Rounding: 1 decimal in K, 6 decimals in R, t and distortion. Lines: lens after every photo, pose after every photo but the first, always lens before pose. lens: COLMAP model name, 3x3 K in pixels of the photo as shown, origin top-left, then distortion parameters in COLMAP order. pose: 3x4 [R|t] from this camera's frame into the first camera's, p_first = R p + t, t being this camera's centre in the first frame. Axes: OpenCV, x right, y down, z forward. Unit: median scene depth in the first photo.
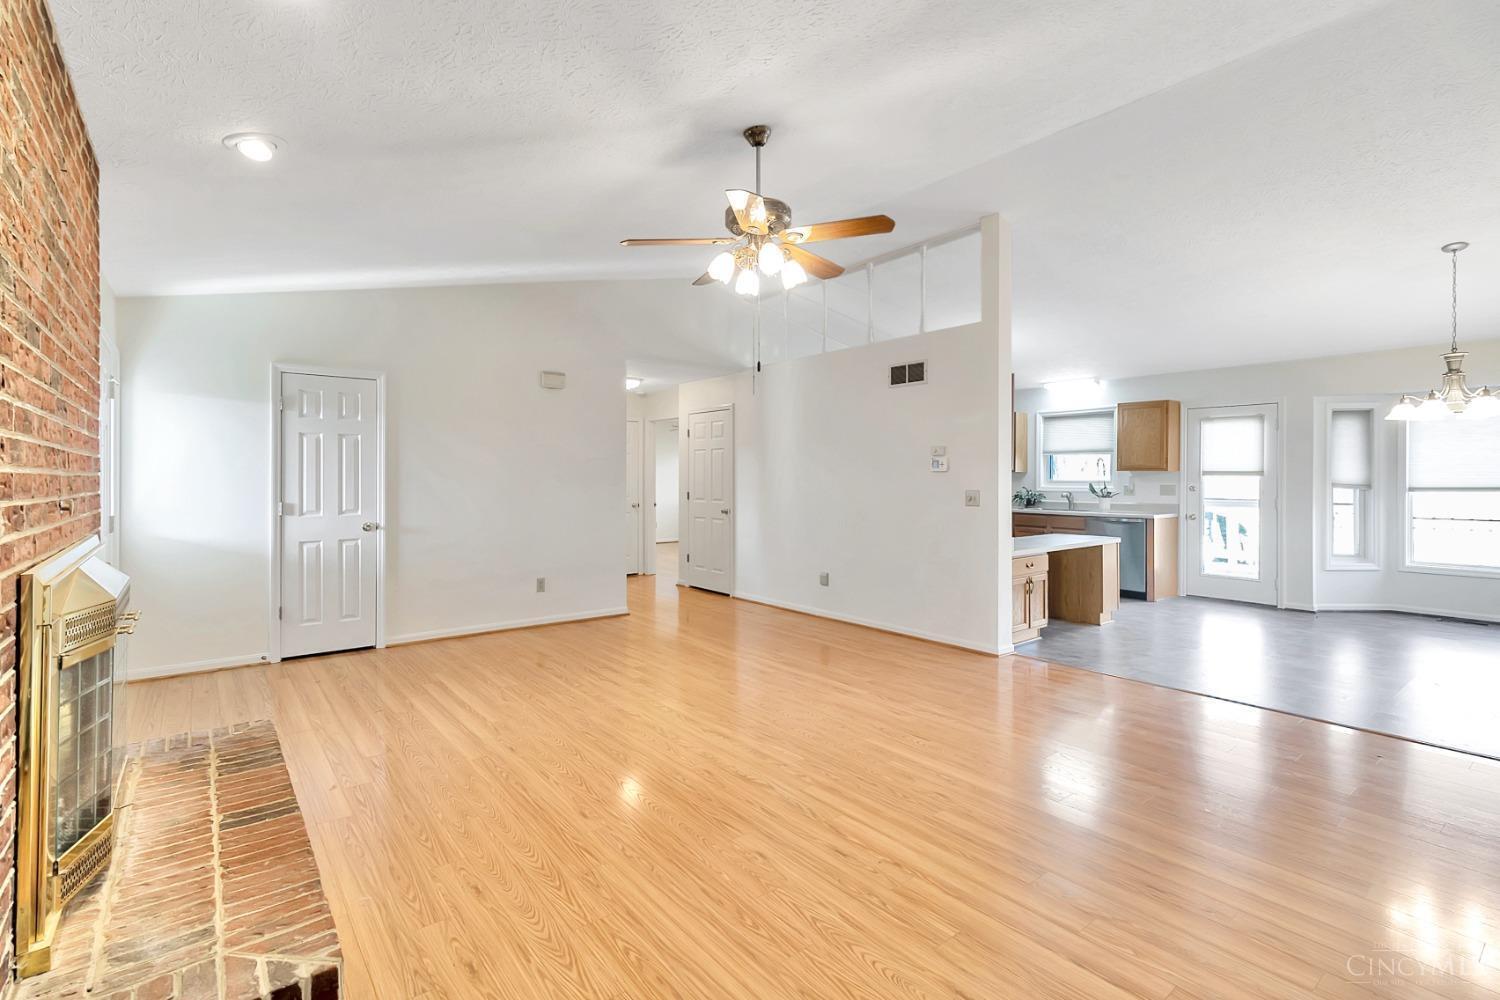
lens RADIAL K [[696.9, 0, 747.6], [0, 696.9, 486.6], [0, 0, 1]] dist [0.006193, 0.001248]
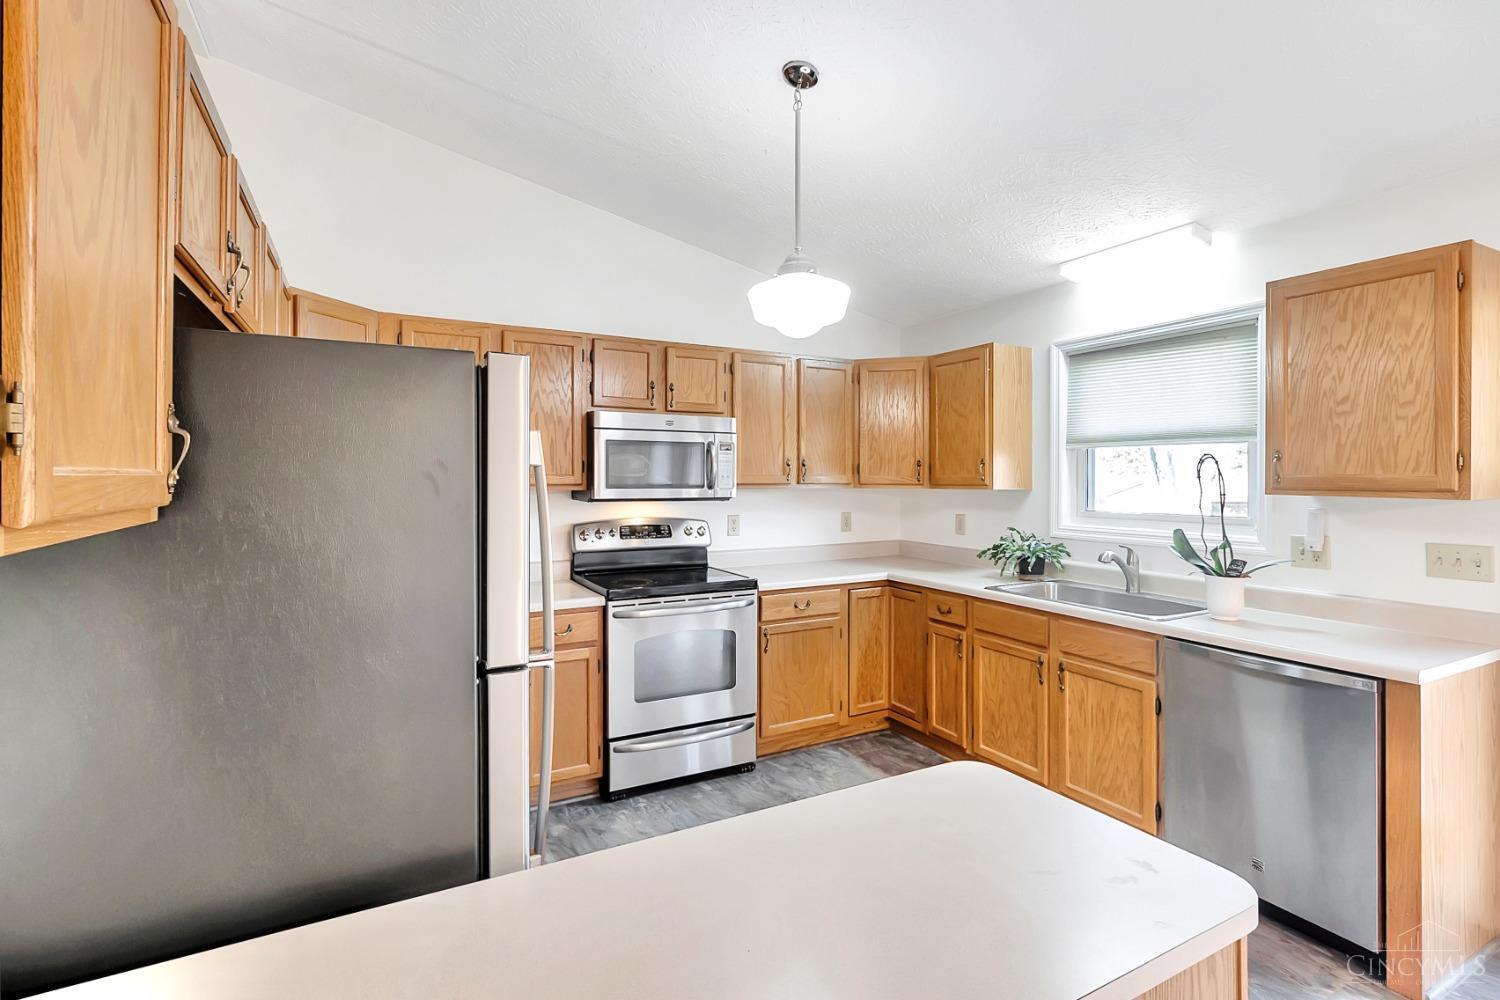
lens RADIAL K [[696.9, 0, 738.8], [0, 696.9, 478.7], [0, 0, 1]] dist [0.006193, 0.001248]
pose [[0.983450, 0.001056, -0.181179, 0.334929], [-0.003264, 0.999924, -0.011891, -0.023685], [0.181153, 0.012286, 0.983378, 0.613456]]
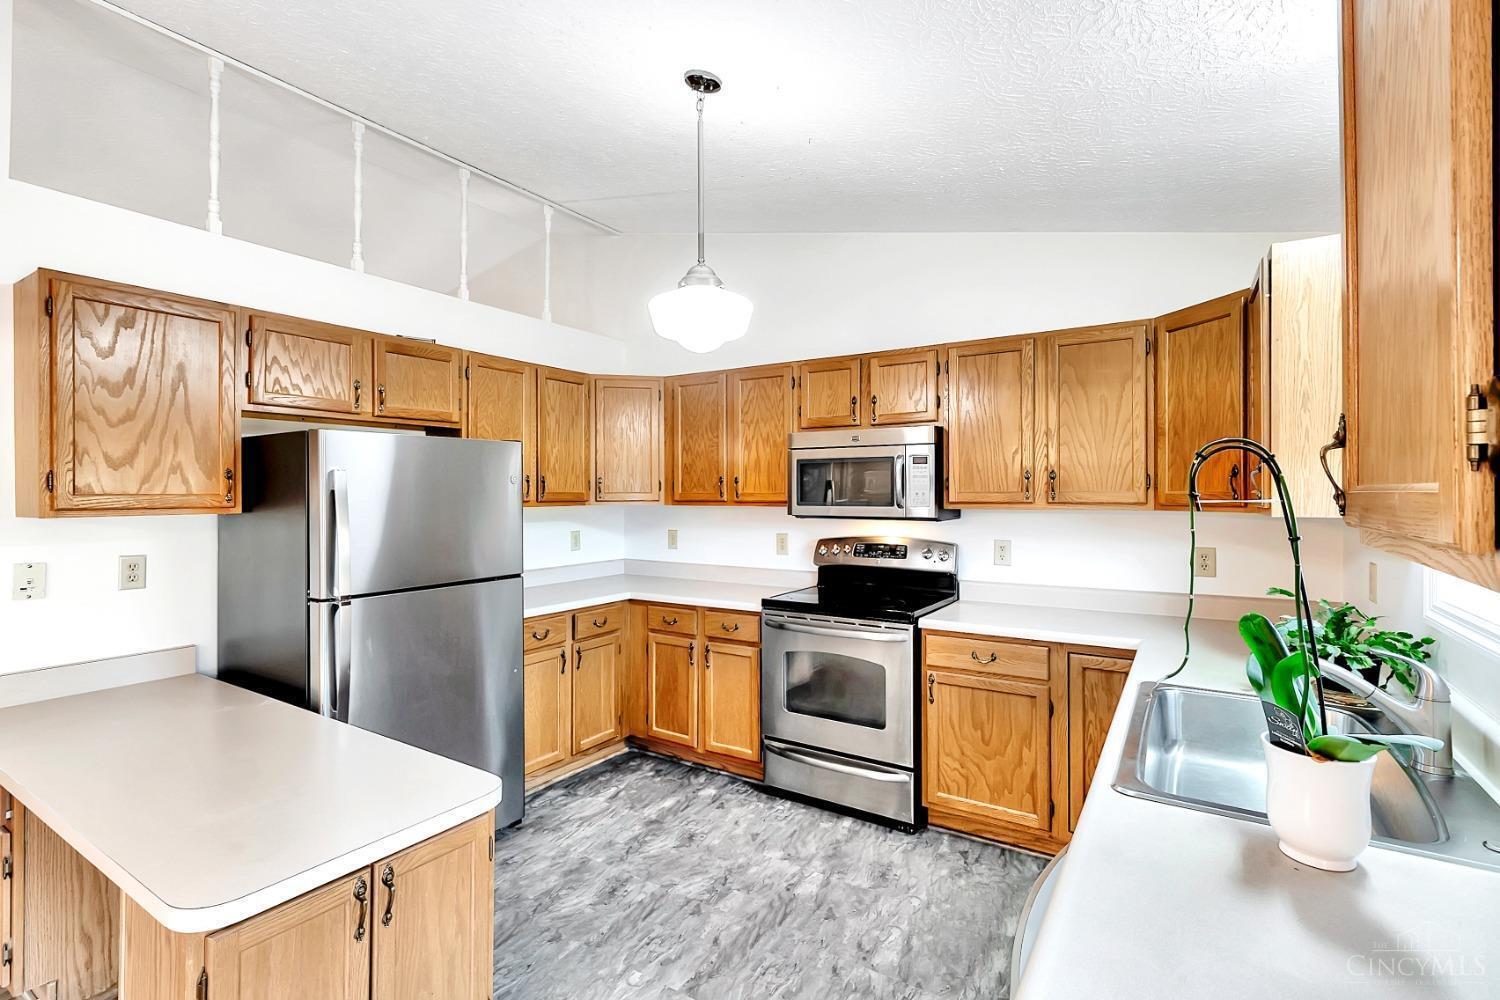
lens RADIAL K [[696.9, 0, 745.3], [0, 696.9, 494.9], [0, 0, 1]] dist [0.006193, 0.001248]
pose [[0.324217, -0.000057, -0.945983, 0.762741], [-0.010670, 0.999936, -0.003717, -0.029606], [0.945922, 0.011298, 0.324196, 0.985381]]
